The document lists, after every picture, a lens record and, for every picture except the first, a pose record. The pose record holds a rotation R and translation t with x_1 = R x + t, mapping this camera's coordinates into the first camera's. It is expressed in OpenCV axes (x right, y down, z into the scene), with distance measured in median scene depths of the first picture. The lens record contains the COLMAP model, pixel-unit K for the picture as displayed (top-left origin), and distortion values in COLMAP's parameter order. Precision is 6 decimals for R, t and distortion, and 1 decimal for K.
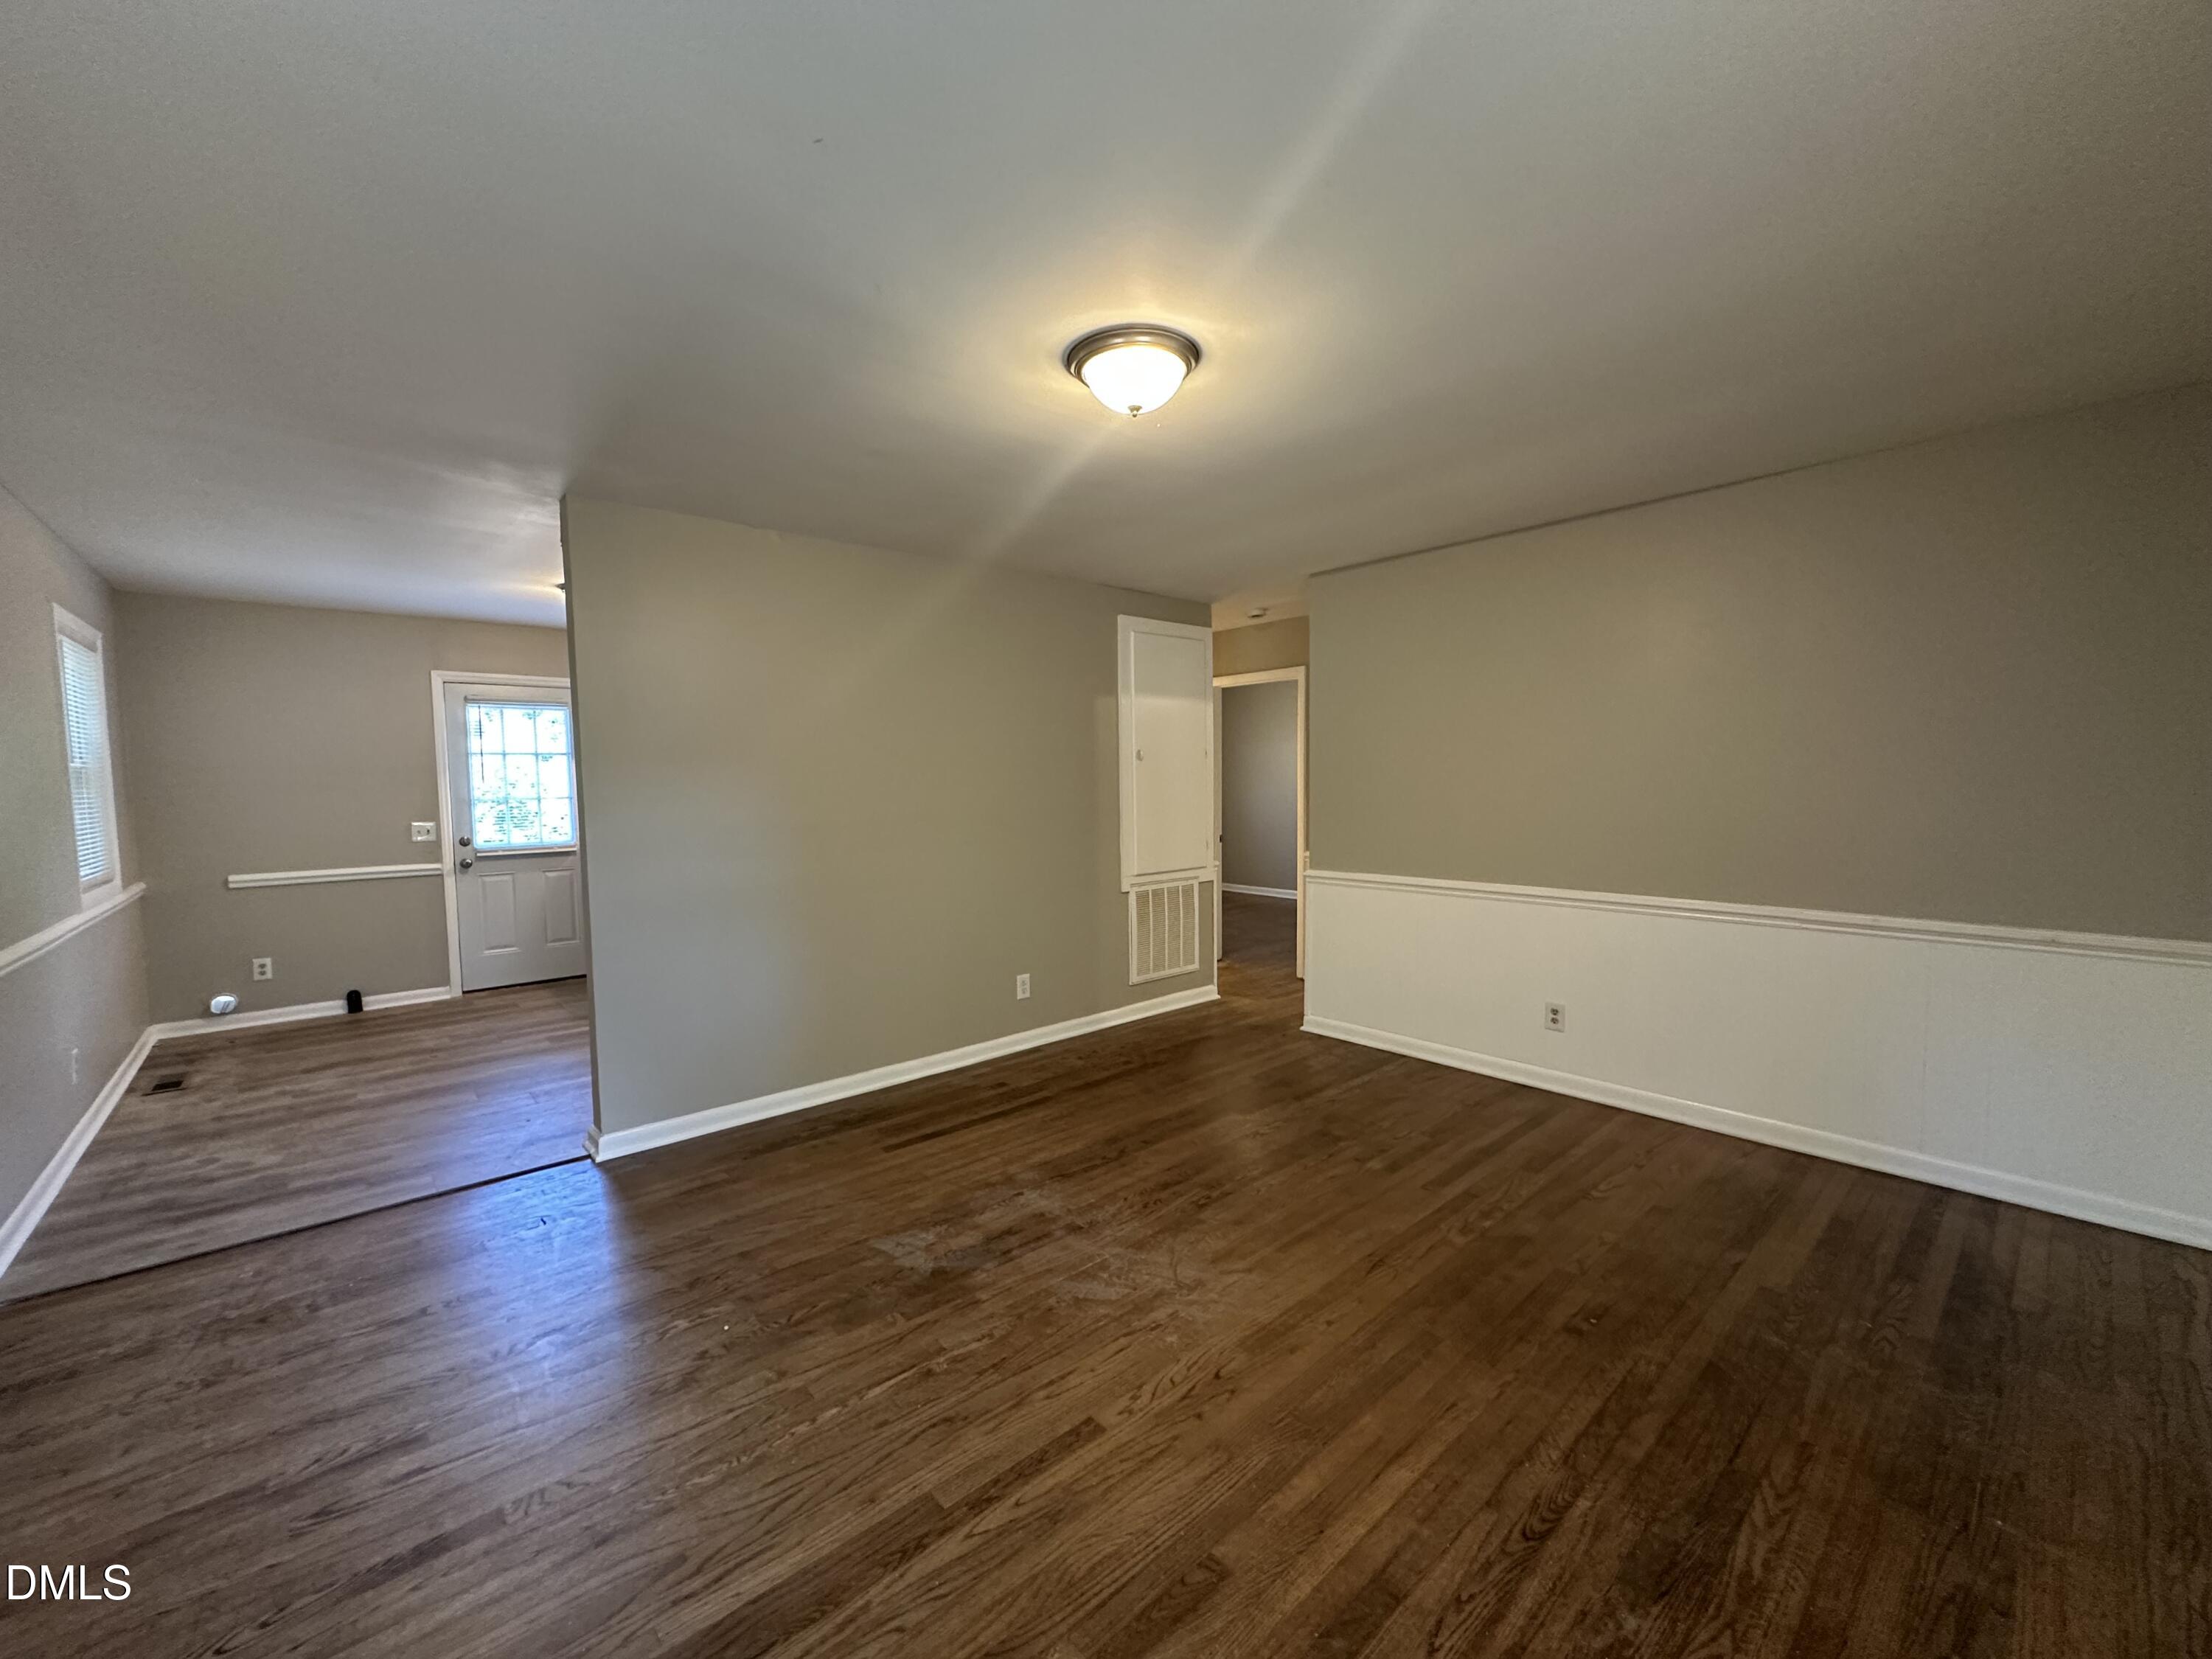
lens RADIAL K [[882.2, 0, 1107.4], [0, 882.2, 833.2], [0, 0, 1]] dist [-0.008020, 0.001282]
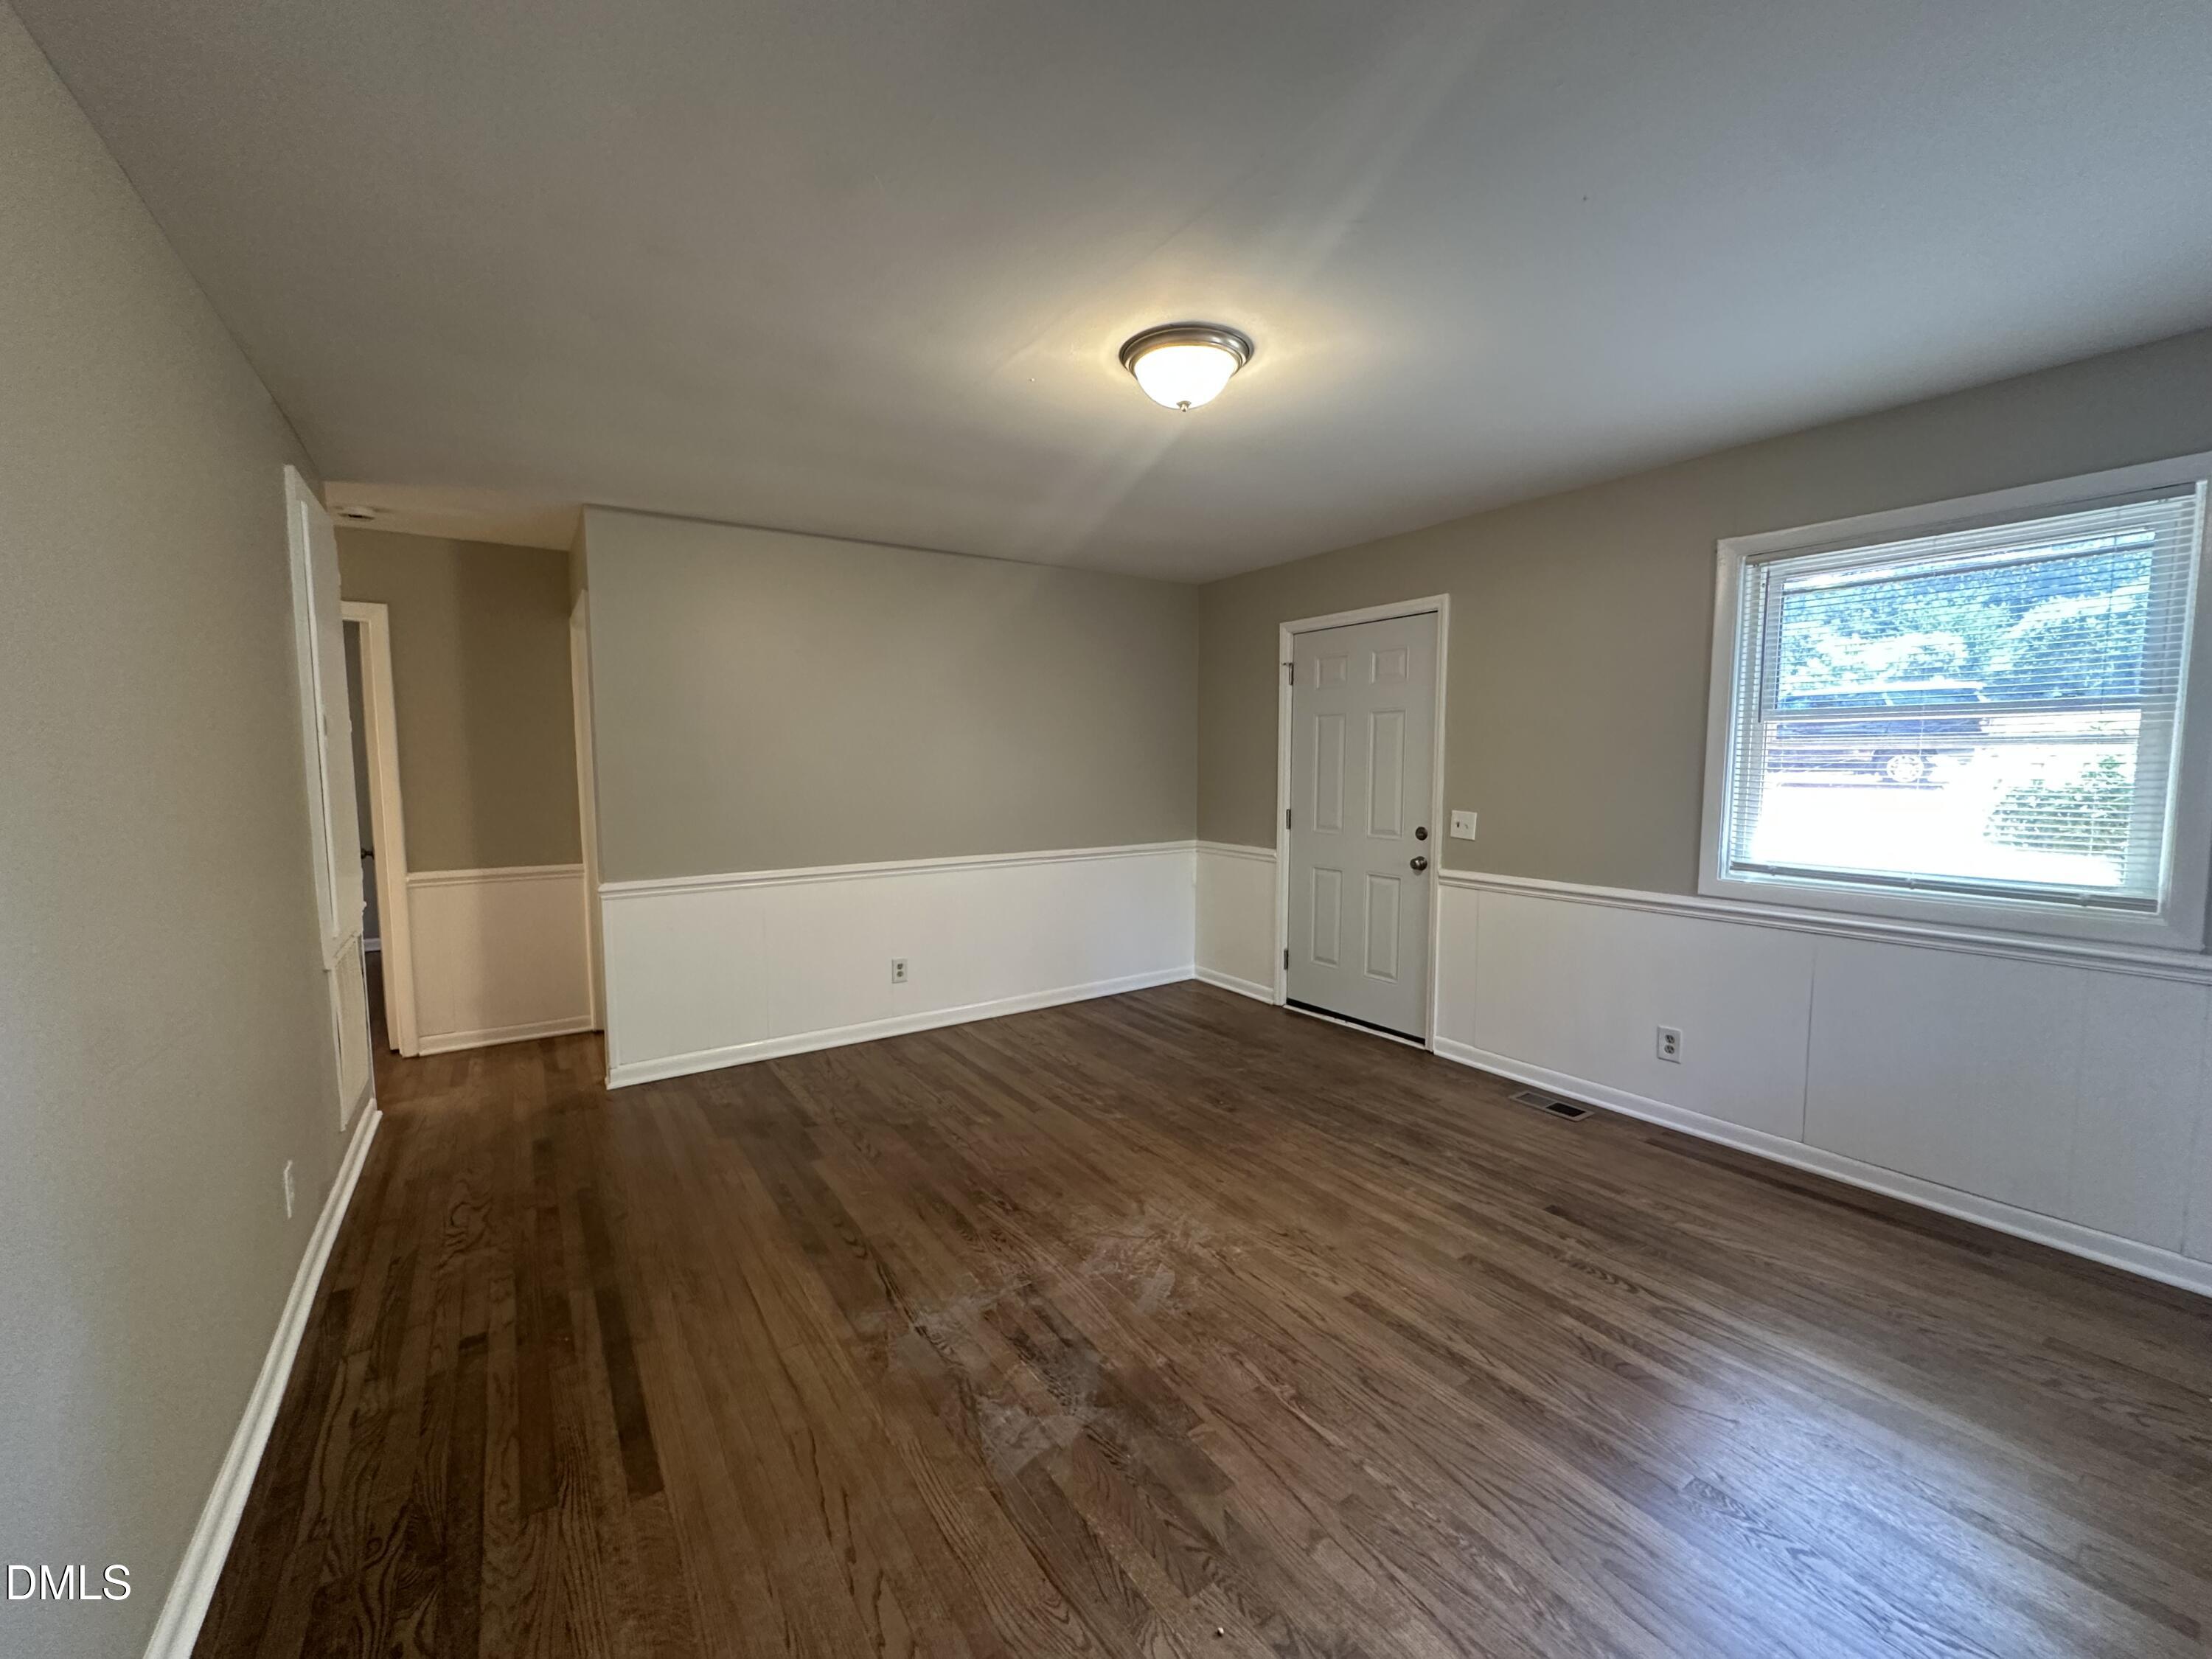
lens RADIAL K [[882.2, 0, 1092.2], [0, 882.2, 832.3], [0, 0, 1]] dist [-0.008020, 0.001282]
pose [[0.137757, -0.071303, 0.987896, -0.903072], [0.067265, 0.995776, 0.062492, -0.046380], [-0.988179, 0.057842, 0.141971, 0.851912]]
